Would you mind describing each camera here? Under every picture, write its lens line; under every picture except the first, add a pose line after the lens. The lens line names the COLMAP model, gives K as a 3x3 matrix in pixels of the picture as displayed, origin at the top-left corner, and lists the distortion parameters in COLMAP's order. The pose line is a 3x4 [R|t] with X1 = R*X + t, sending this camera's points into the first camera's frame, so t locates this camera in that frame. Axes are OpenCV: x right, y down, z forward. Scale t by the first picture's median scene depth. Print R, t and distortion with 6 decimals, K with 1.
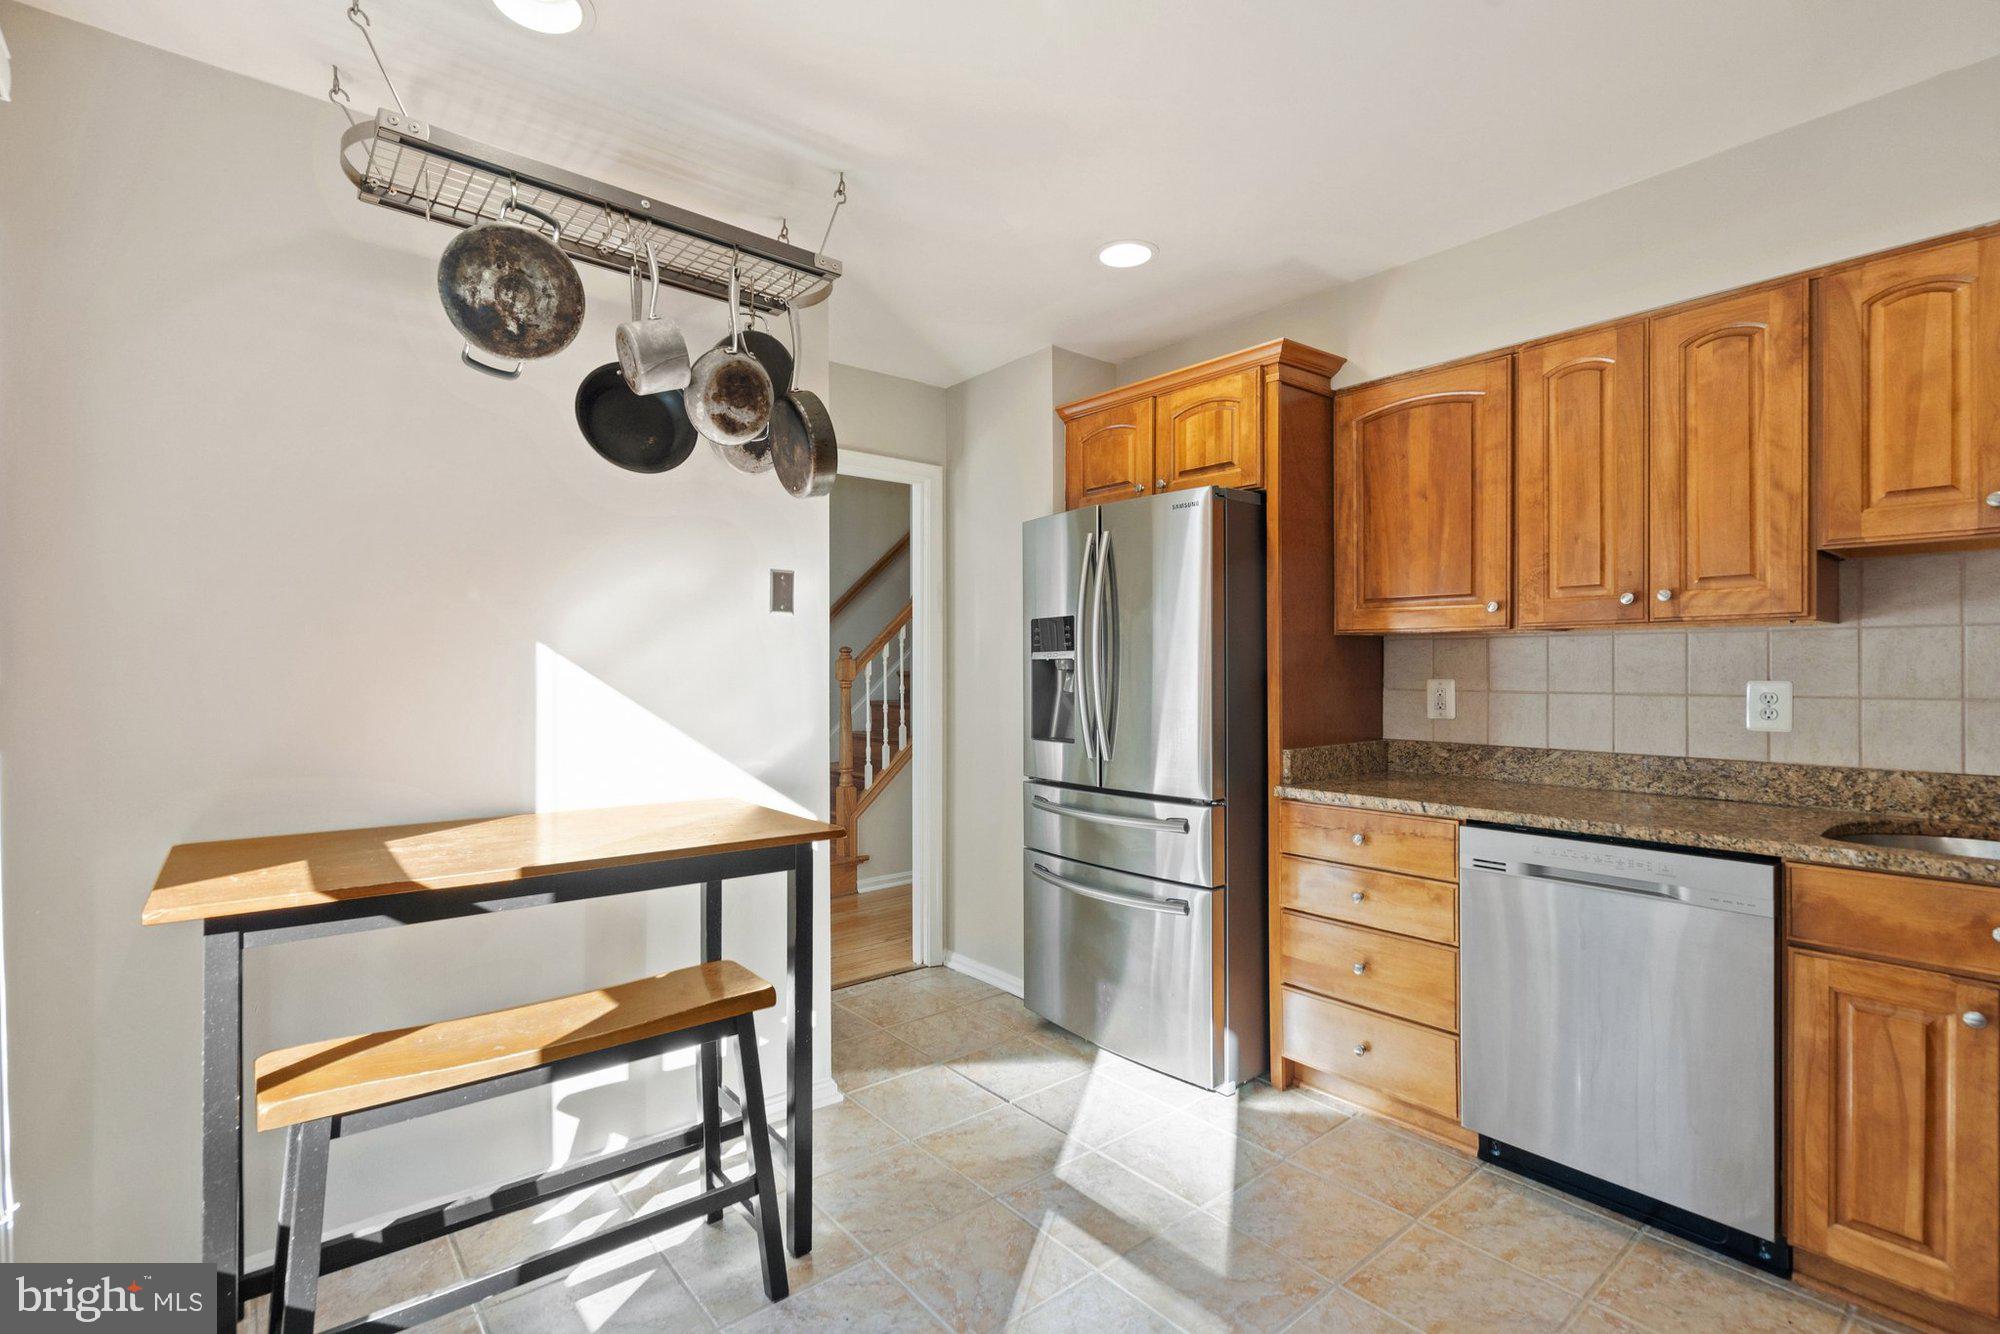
lens RADIAL K [[918.5, 0, 997.0], [0, 918.5, 677.4], [0, 0, 1]] dist [0.000174, 0.000321]
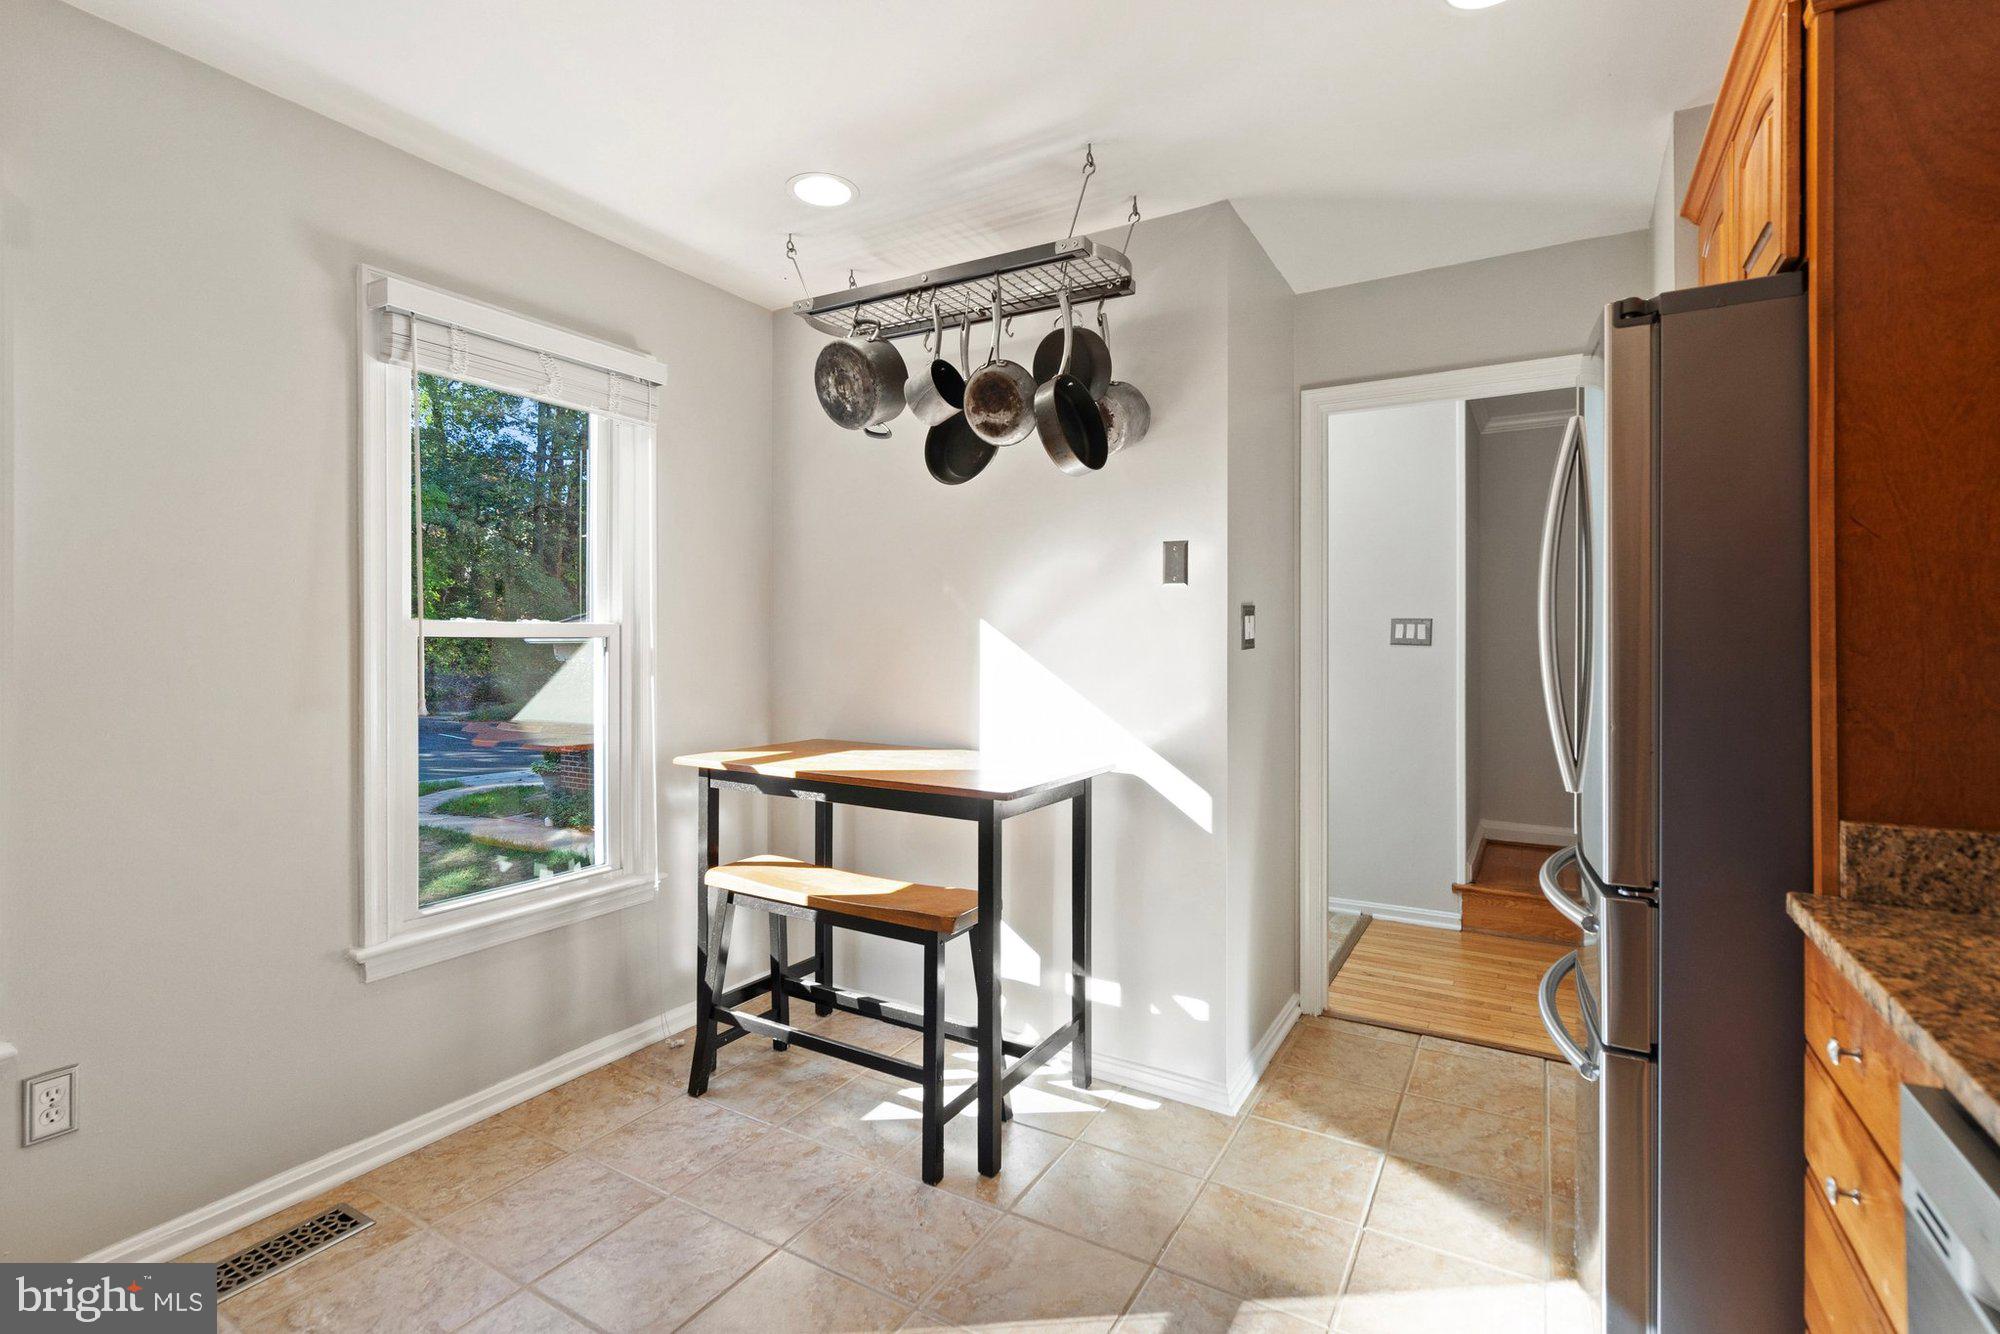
lens RADIAL K [[935.7, 0, 987.9], [0, 935.7, 642.4], [0, 0, 1]] dist [-0.001492, 0.001002]
pose [[0.339041, 0.000013, -0.940772, 0.747706], [-0.009182, 0.999952, -0.003296, -0.002931], [0.940727, 0.009756, 0.339025, 0.551939]]
